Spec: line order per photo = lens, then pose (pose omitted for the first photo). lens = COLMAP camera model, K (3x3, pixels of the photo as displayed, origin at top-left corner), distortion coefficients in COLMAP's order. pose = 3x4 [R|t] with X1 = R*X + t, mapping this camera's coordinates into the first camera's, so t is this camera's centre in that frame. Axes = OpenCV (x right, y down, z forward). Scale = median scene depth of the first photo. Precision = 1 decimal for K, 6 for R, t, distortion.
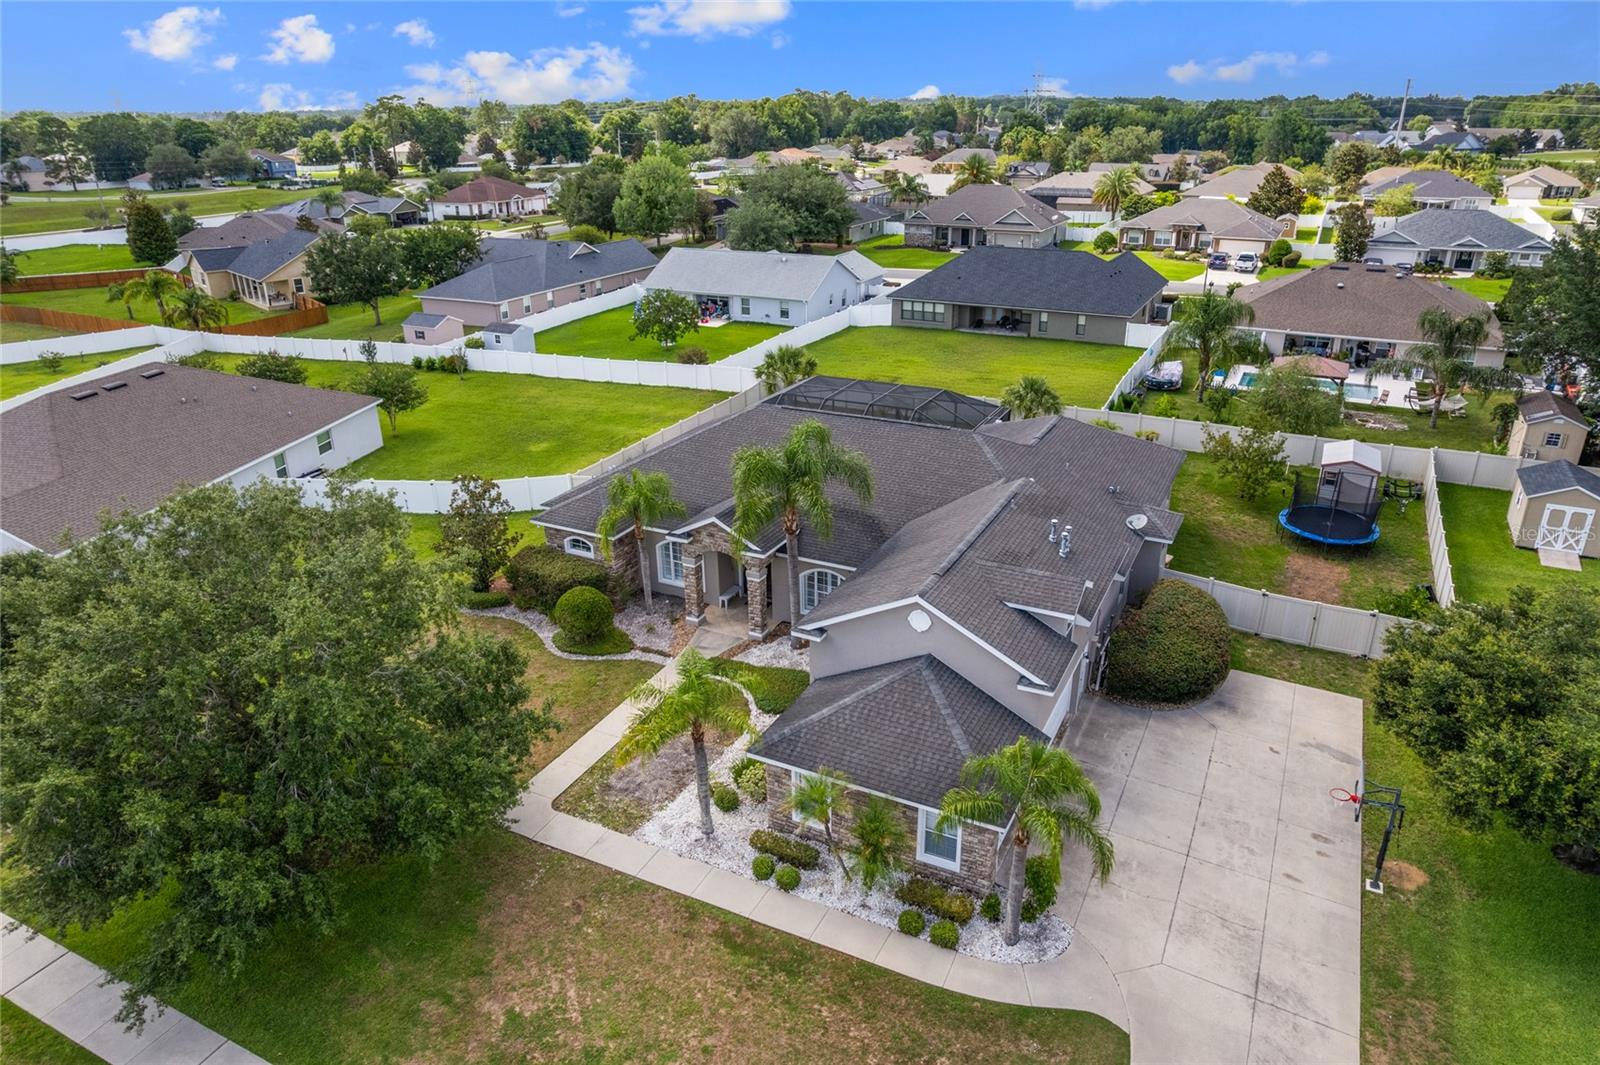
lens RADIAL K [[1024.6, 0, 811.6], [0, 1024.6, 537.8], [0, 0, 1]] dist [-0.070519, 0.066147]
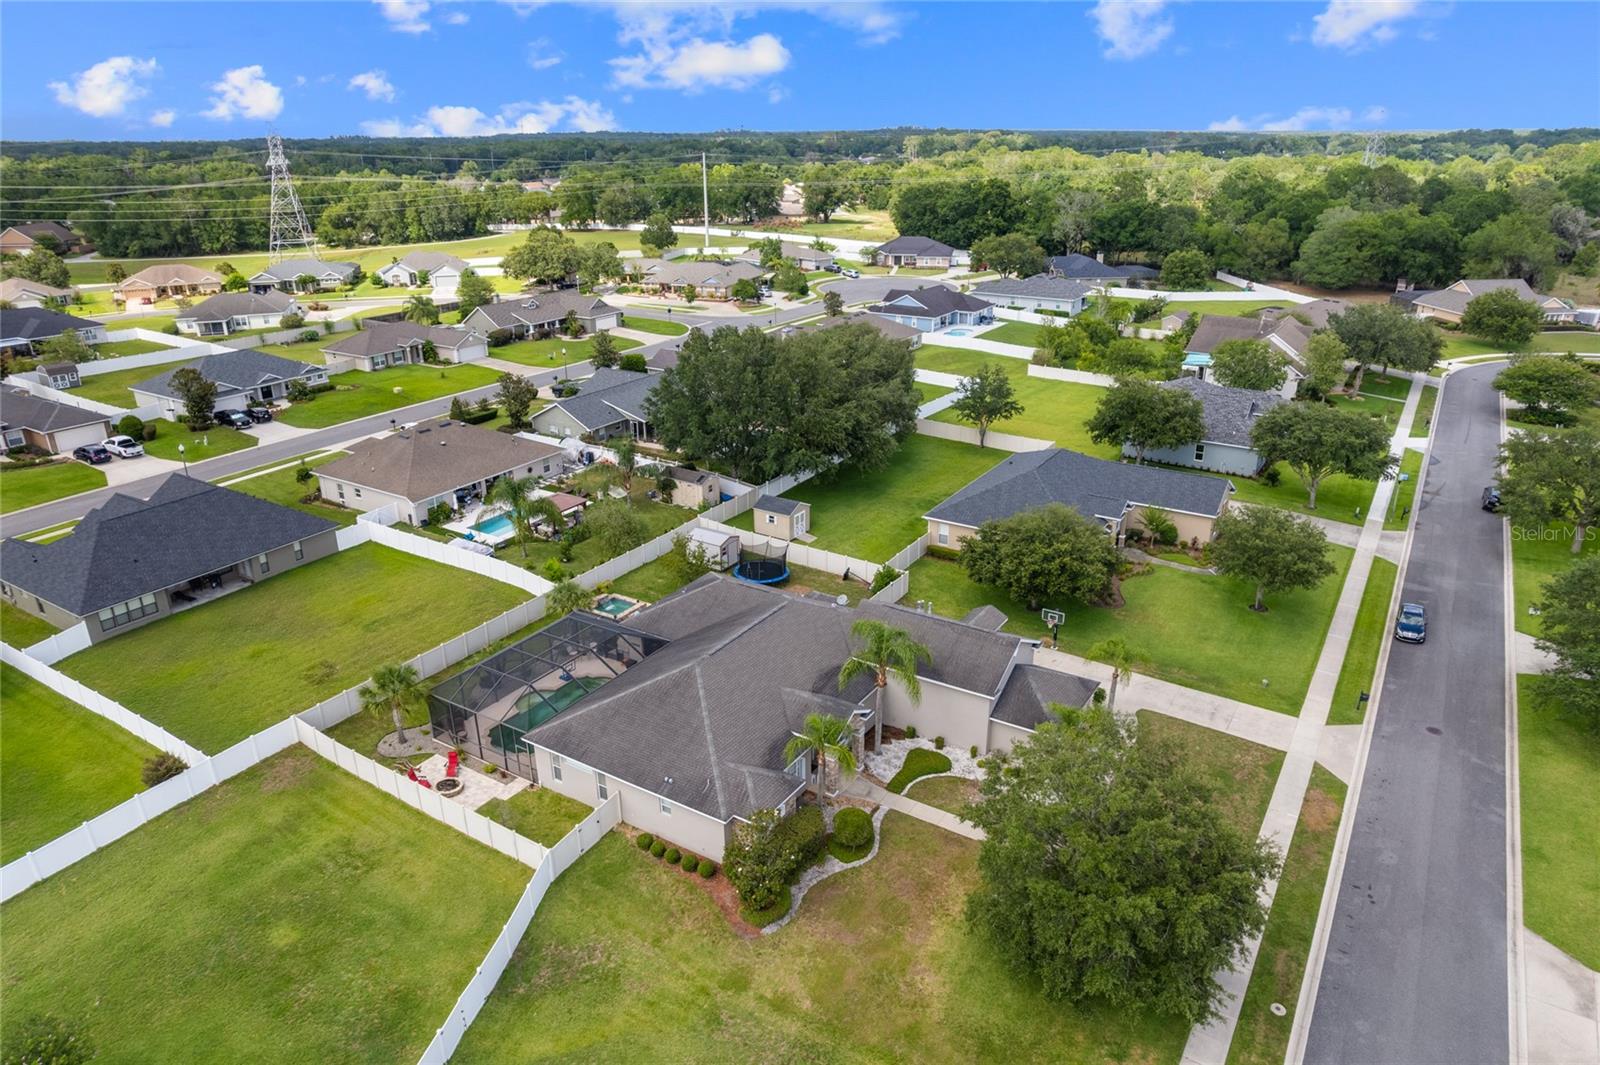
lens RADIAL K [[1029.3, 0, 807.5], [0, 1029.3, 532.3], [0, 0, 1]] dist [-0.084077, 0.076398]
pose [[0.102598, -0.359121, 0.927635, -1.161123], [0.397371, 0.869710, 0.292746, -0.591728], [-0.911905, 0.338580, 0.231934, 0.522393]]
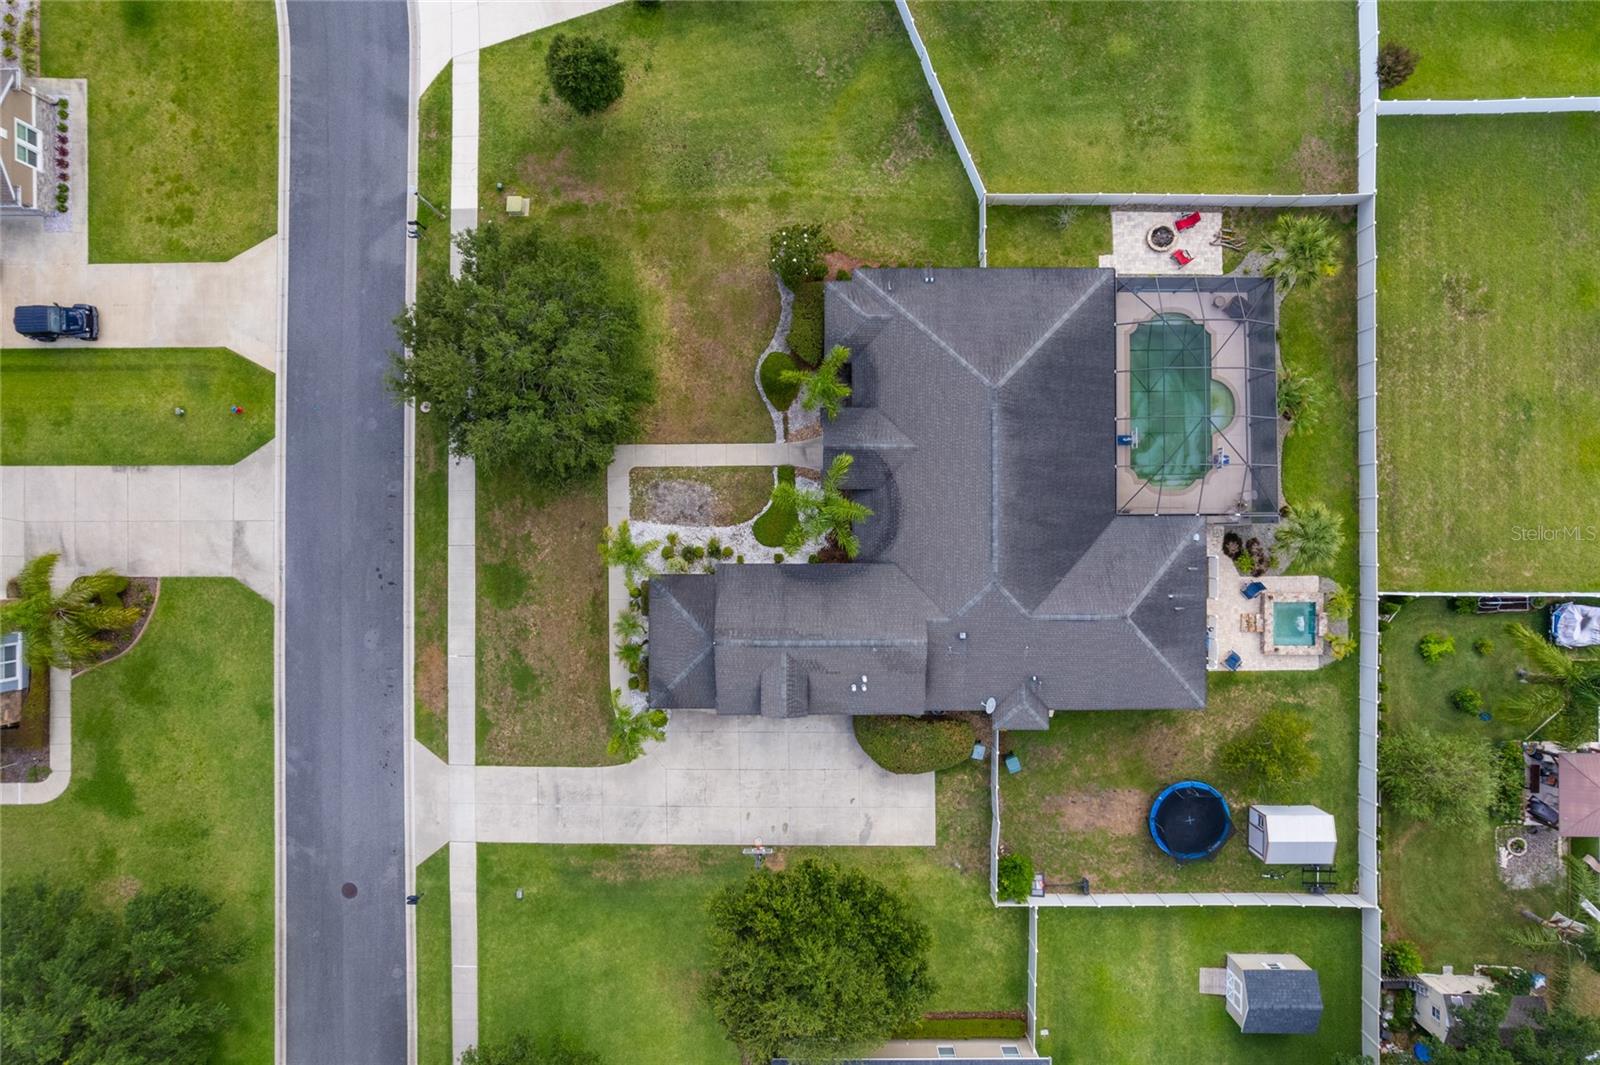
lens RADIAL K [[1029.3, 0, 807.5], [0, 1029.3, 532.3], [0, 0, 1]] dist [-0.084077, 0.076398]
pose [[0.449476, 0.893286, 0.003254, -0.003661], [-0.345214, 0.170340, 0.922937, -1.087446], [0.823892, -0.415962, 0.384938, 0.319988]]
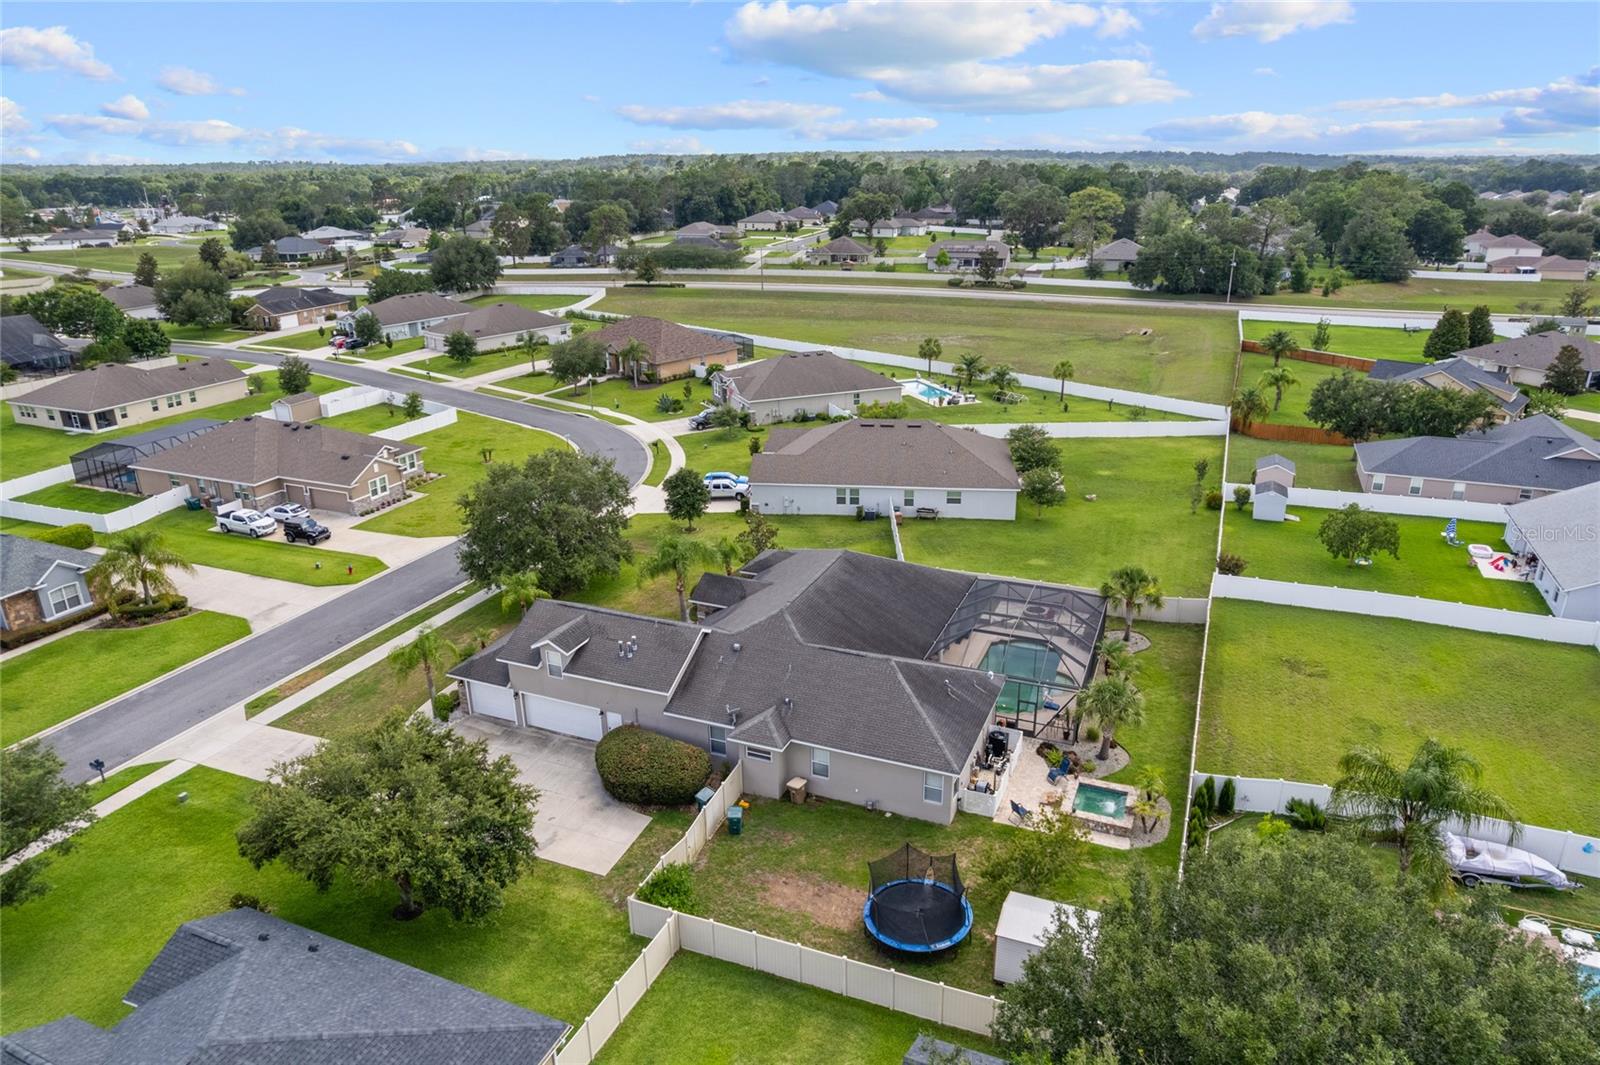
lens RADIAL K [[1029.3, 0, 807.5], [0, 1029.3, 532.3], [0, 0, 1]] dist [-0.084077, 0.076398]
pose [[0.075835, 0.337773, -0.938167, 1.299103], [-0.385615, 0.877605, 0.284798, -0.548200], [0.919538, 0.340173, 0.196804, 0.658621]]
